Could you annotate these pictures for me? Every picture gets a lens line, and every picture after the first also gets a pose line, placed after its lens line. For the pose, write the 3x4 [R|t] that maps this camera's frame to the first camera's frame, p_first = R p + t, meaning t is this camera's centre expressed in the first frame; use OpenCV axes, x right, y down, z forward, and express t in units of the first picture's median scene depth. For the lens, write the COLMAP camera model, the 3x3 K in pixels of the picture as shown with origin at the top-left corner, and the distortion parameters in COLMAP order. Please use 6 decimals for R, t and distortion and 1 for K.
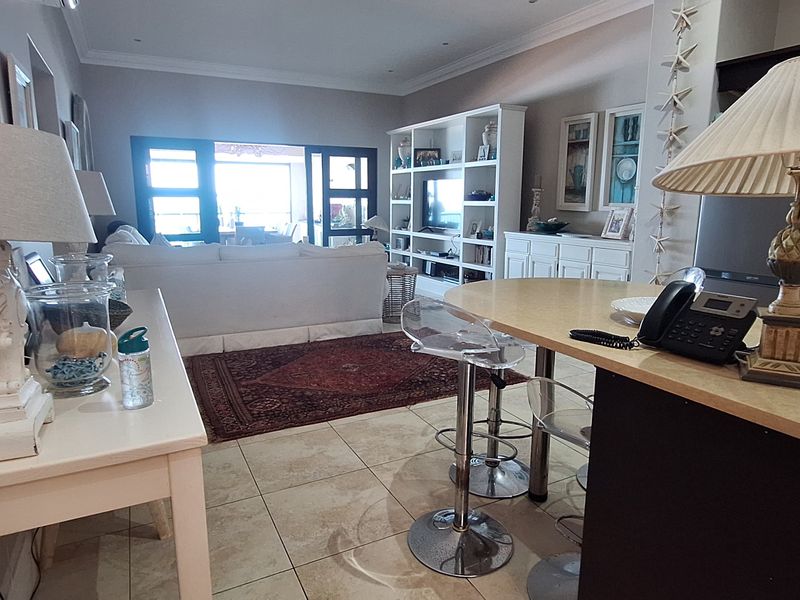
lens RADIAL K [[514.4, 0, 404.5], [0, 514.4, 296.5], [0, 0, 1]] dist [-0.007790, -0.000929]
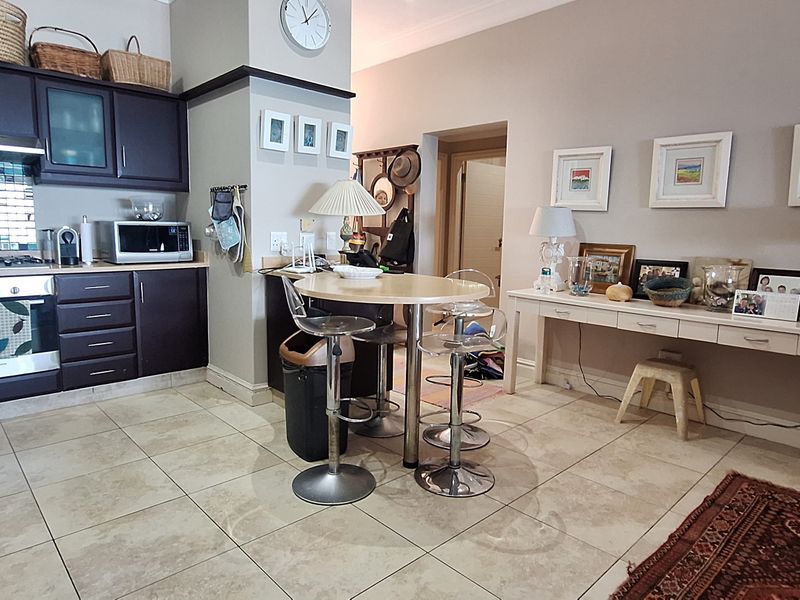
lens RADIAL K [[514.4, 0, 404.5], [0, 514.4, 296.5], [0, 0, 1]] dist [-0.007790, -0.000929]
pose [[-0.960765, 0.004970, -0.277321, 0.247508], [-0.082358, 0.949634, 0.302345, -0.139339], [0.264856, 0.313322, -0.911965, 0.806556]]
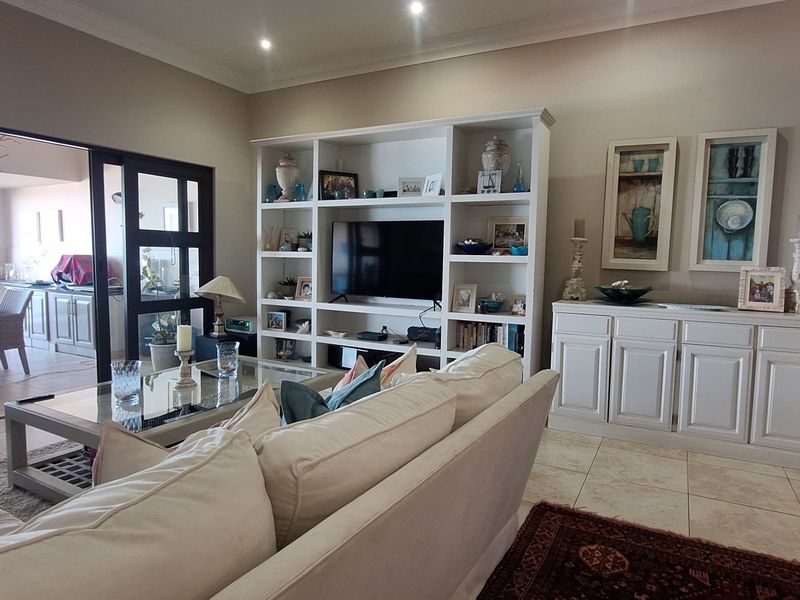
lens RADIAL K [[514.4, 0, 404.5], [0, 514.4, 296.5], [0, 0, 1]] dist [-0.007790, -0.000929]
pose [[0.826643, -0.040666, 0.561256, -0.338845], [0.093830, 0.993383, -0.066221, -0.113006], [-0.554850, 0.107403, 0.824989, 0.594037]]
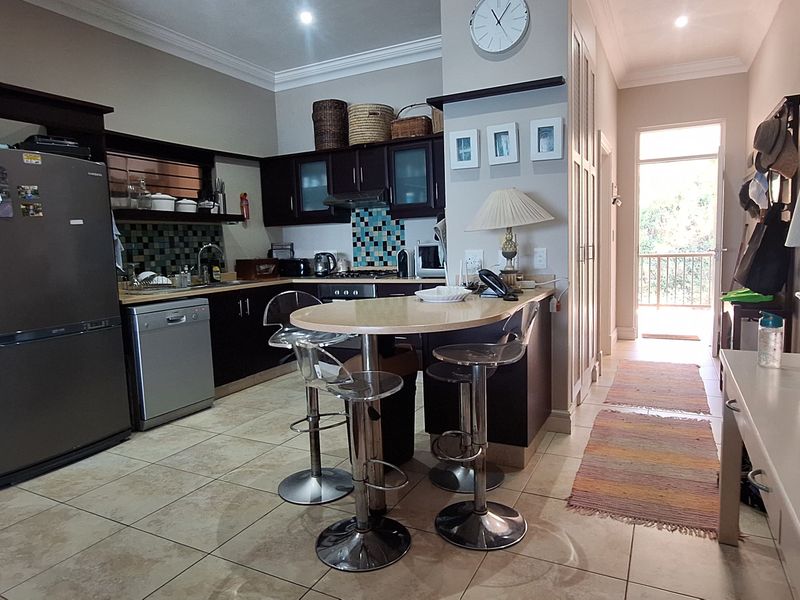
lens RADIAL K [[514.4, 0, 404.5], [0, 514.4, 296.5], [0, 0, 1]] dist [-0.007790, -0.000929]
pose [[-0.574789, -0.074584, 0.814896, -0.249251], [0.181612, 0.959375, 0.215908, -0.106225], [-0.797894, 0.272097, -0.537893, 0.579572]]
